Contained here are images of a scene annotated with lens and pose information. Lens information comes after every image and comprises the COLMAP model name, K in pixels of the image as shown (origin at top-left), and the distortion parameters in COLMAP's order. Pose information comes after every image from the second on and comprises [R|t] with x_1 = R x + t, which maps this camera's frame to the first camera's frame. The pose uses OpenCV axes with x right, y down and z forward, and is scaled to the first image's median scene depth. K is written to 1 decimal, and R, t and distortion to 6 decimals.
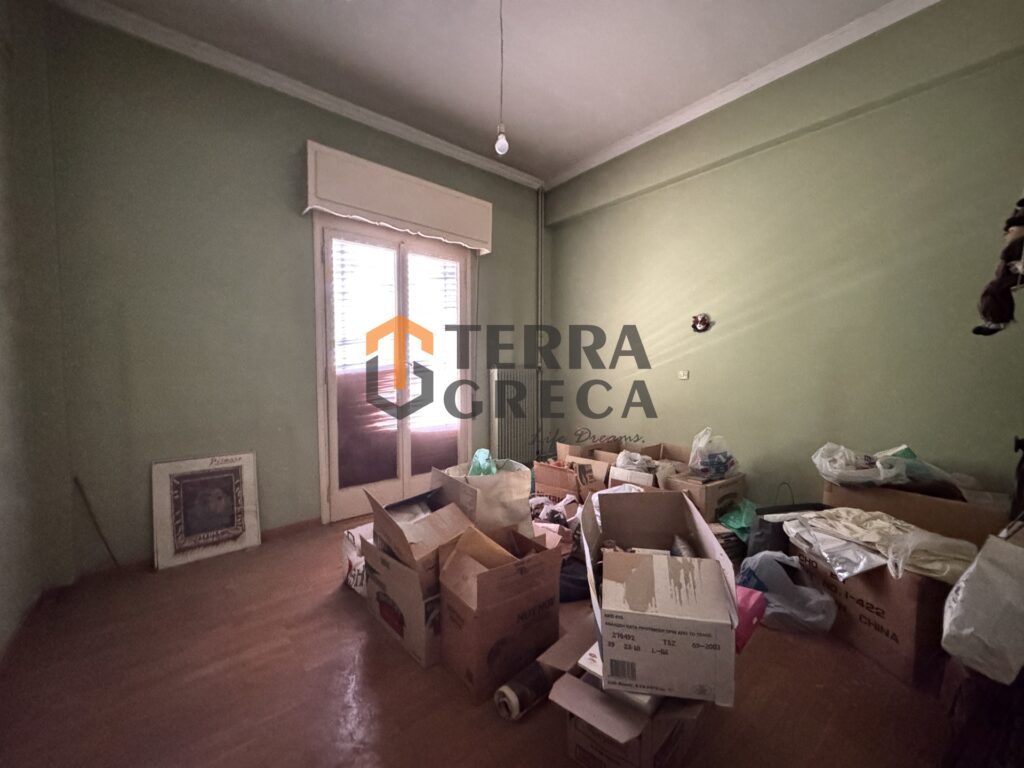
lens RADIAL K [[411.8, 0, 512.0], [0, 411.8, 384.0], [0, 0, 1]] dist [-0.000179, 0.000054]
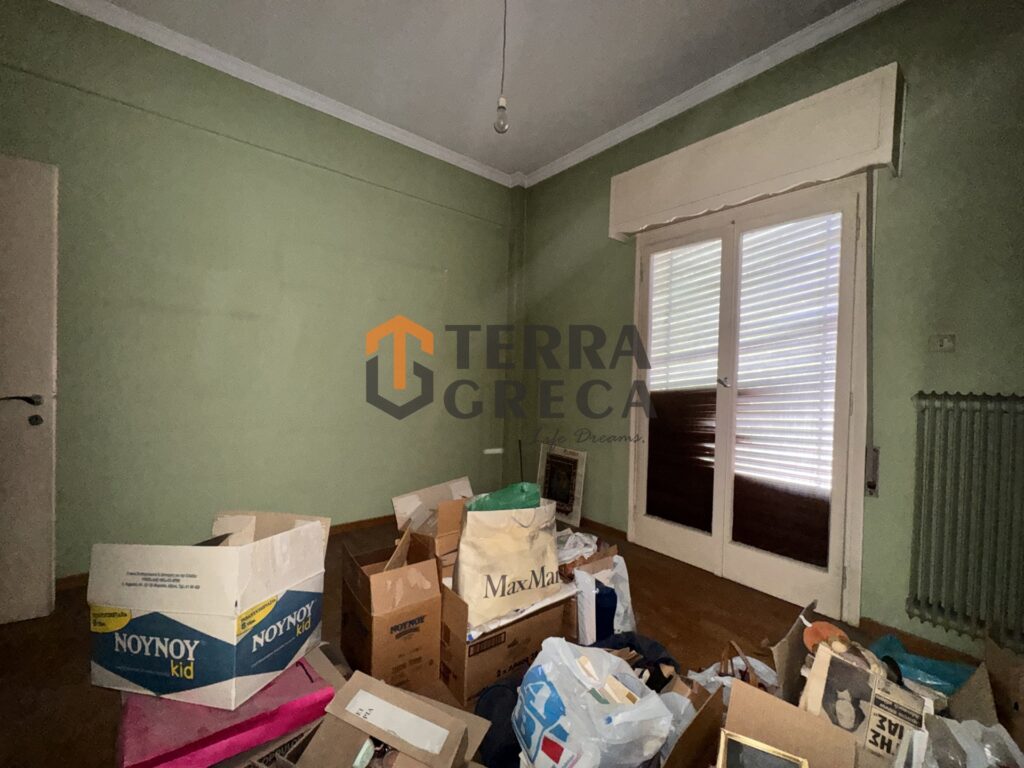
lens RADIAL K [[411.8, 0, 512.0], [0, 411.8, 384.0], [0, 0, 1]] dist [-0.000179, 0.000054]
pose [[0.002675, -0.010523, -0.999941, 0.637291], [-0.106517, 0.994253, -0.010748, 0.000082], [0.994307, 0.106540, 0.001539, 0.788562]]
